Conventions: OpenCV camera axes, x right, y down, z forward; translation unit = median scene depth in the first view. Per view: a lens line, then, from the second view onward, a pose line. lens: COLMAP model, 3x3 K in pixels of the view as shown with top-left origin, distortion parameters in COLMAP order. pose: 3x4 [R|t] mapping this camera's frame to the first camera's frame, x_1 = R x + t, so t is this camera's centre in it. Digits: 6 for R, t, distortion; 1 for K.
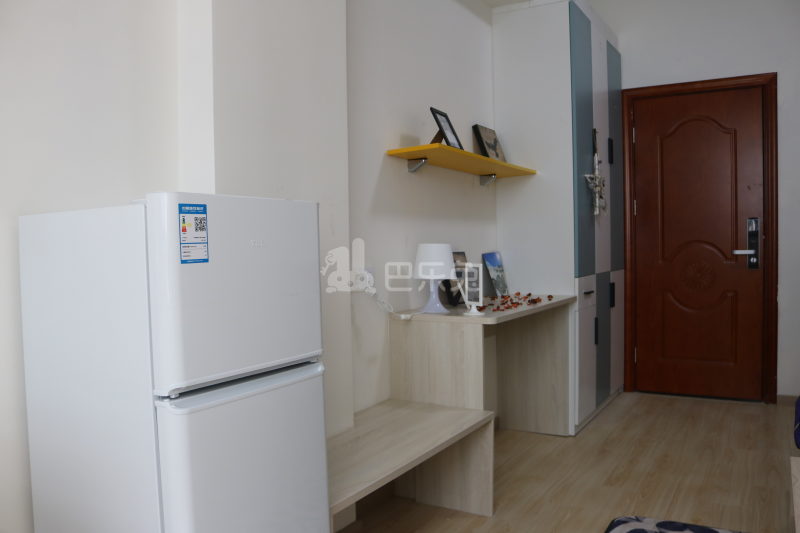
lens RADIAL K [[659.7, 0, 400.0], [0, 659.7, 266.5], [0, 0, 1]] dist [-0.162307, 0.134181]
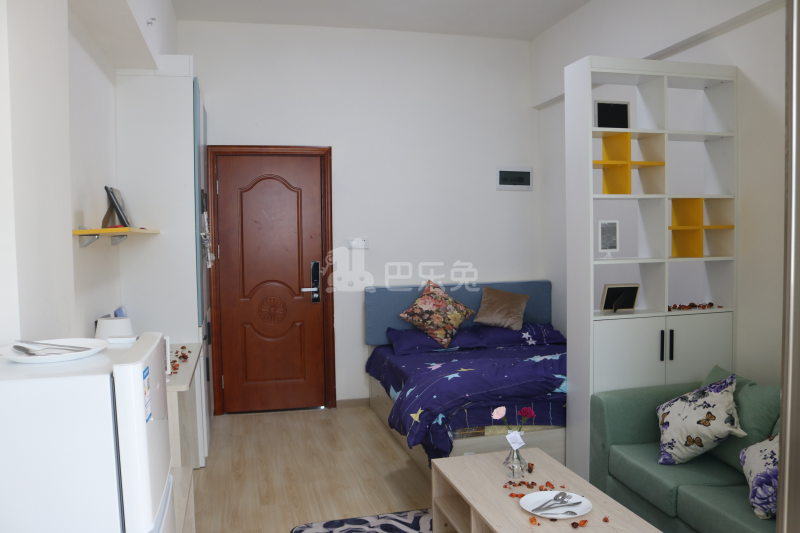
lens RADIAL K [[659.7, 0, 400.0], [0, 659.7, 266.5], [0, 0, 1]] dist [-0.162307, 0.134181]
pose [[0.713849, -0.026111, 0.699813, -0.228507], [0.022667, 0.999643, 0.014176, -0.082631], [-0.699933, 0.005743, 0.714185, -0.034867]]
